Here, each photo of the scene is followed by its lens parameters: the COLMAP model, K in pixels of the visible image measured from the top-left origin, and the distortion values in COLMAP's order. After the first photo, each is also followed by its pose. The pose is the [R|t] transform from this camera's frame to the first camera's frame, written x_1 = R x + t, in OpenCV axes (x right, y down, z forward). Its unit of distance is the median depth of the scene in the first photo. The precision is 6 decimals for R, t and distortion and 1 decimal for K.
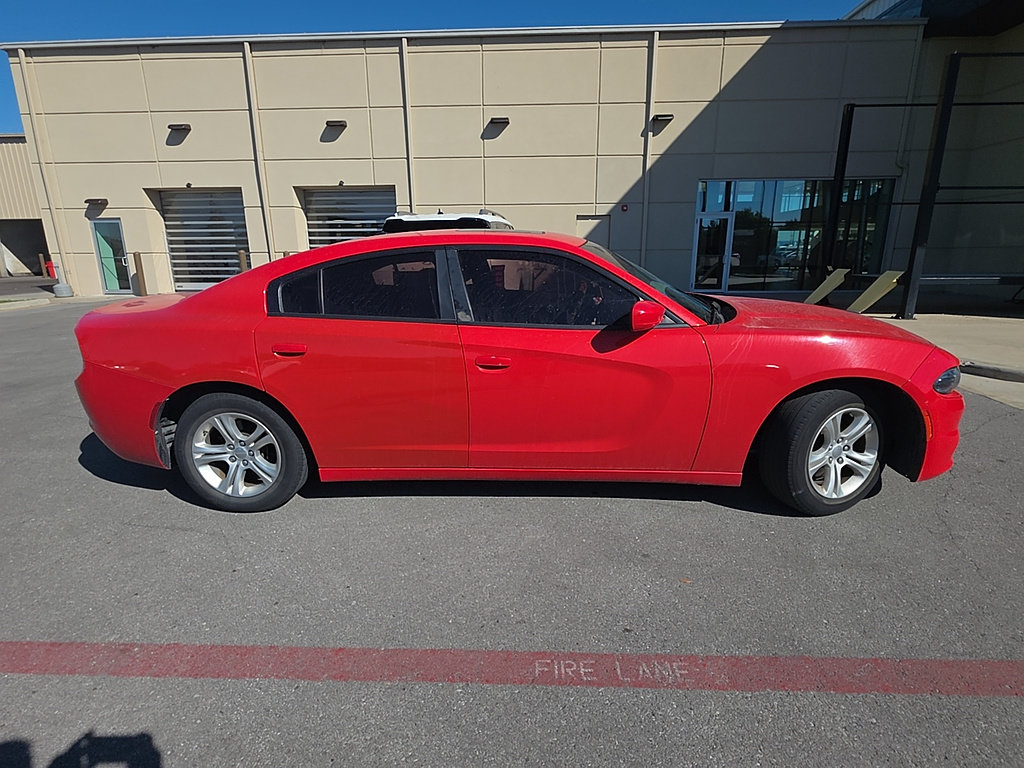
lens RADIAL K [[512.3, 0, 510.4], [0, 512.3, 382.1], [0, 0, 1]] dist [0.006798, -0.004316]
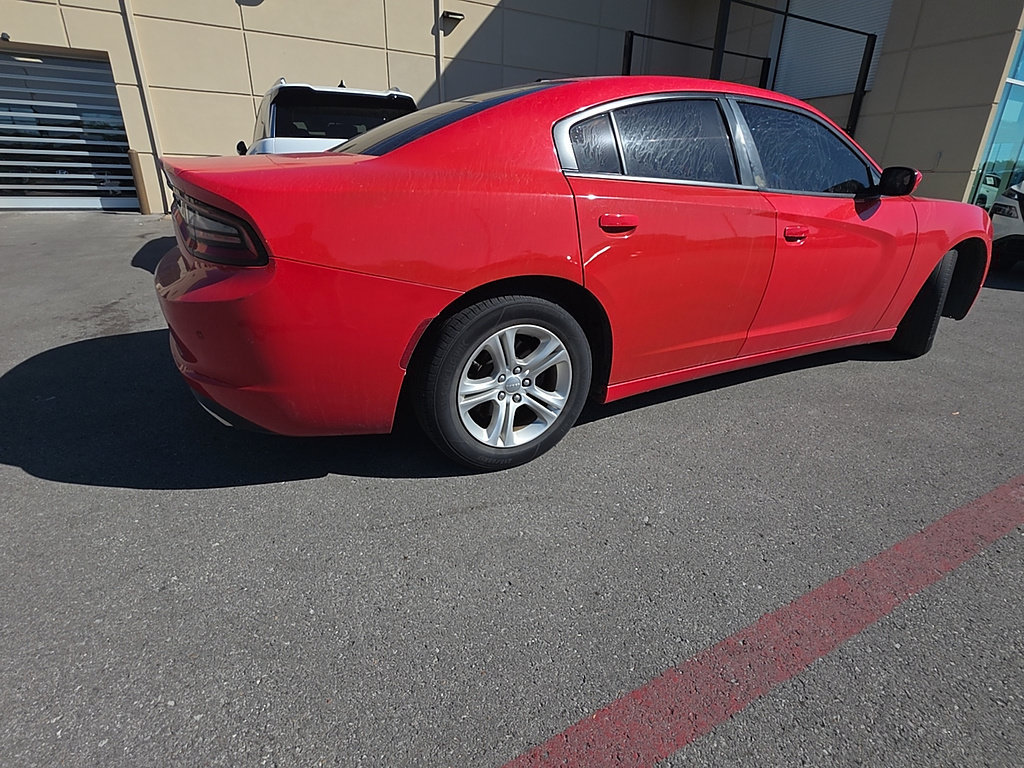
lens RADIAL K [[512.3, 0, 510.4], [0, 512.3, 382.1], [0, 0, 1]] dist [0.006798, -0.004316]
pose [[0.858028, -0.164142, 0.486667, -0.179015], [0.099190, 0.982676, 0.156555, 0.005352], [-0.503933, -0.086056, 0.859445, 0.083878]]
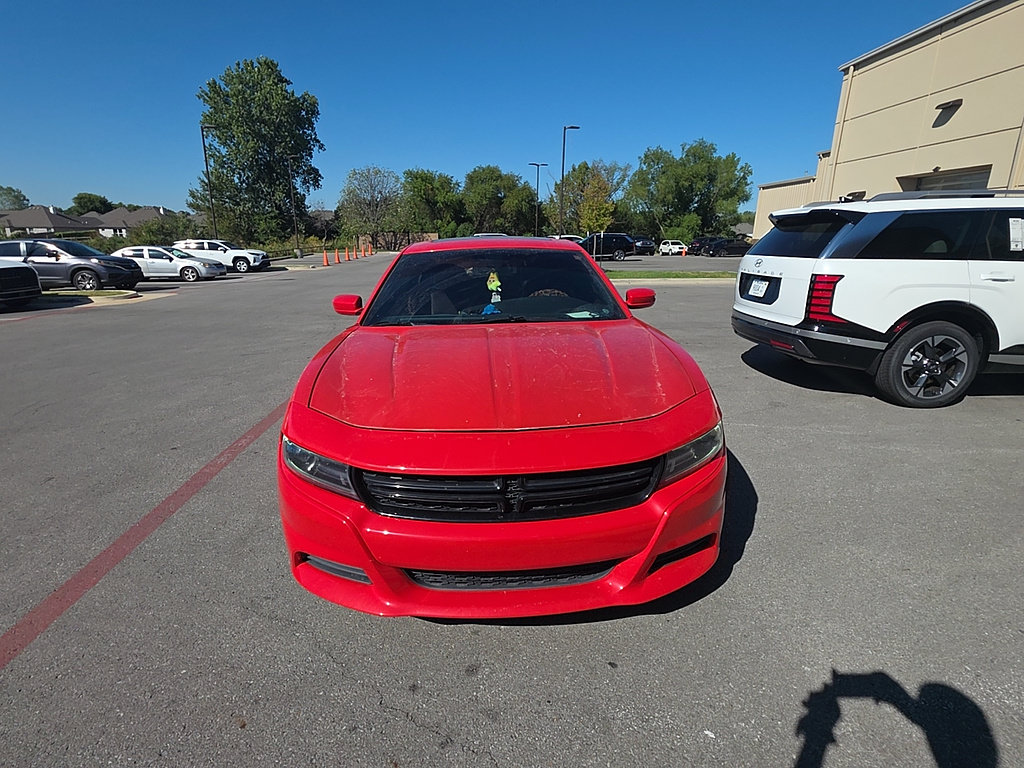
lens RADIAL K [[512.3, 0, 510.4], [0, 512.3, 382.1], [0, 0, 1]] dist [0.006798, -0.004316]
pose [[0.096681, 0.281620, -0.954643, 0.301063], [-0.254760, 0.934187, 0.249784, -0.070607], [0.962159, 0.219055, 0.162064, 0.223563]]
